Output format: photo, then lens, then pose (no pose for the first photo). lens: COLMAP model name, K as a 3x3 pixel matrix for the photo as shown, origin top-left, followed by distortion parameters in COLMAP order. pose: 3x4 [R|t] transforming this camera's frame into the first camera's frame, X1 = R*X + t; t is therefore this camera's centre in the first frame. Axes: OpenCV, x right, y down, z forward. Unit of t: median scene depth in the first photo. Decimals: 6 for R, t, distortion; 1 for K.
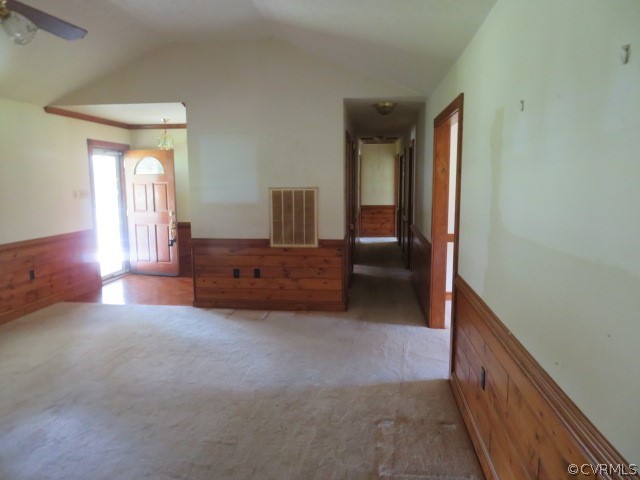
lens RADIAL K [[463.5, 0, 319.2], [0, 463.5, 235.9], [0, 0, 1]] dist [0.001991, 0.003063]
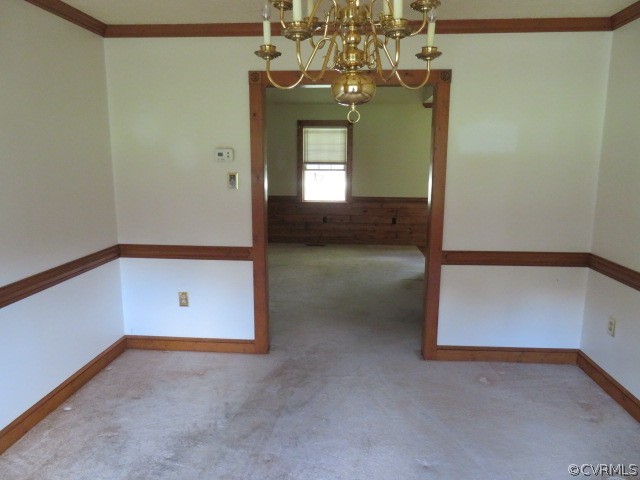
lens RADIAL K [[463.5, 0, 319.7], [0, 463.5, 238.6], [0, 0, 1]] dist [0.001991, 0.003063]
pose [[0.048864, 0.180898, -0.982287, 0.881341], [-0.123676, 0.976989, 0.173770, -0.093620], [0.991119, 0.112994, 0.070113, 0.683755]]
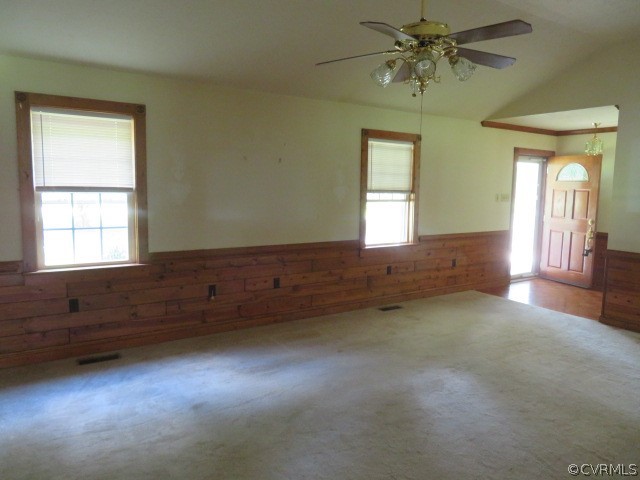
lens RADIAL K [[463.5, 0, 317.5], [0, 463.5, 237.3], [0, 0, 1]] dist [0.001991, 0.003063]
pose [[0.648403, 0.106261, -0.753845, 0.052638], [-0.113015, 0.992675, 0.042718, 0.007188], [0.752862, 0.057498, 0.655662, -0.060077]]
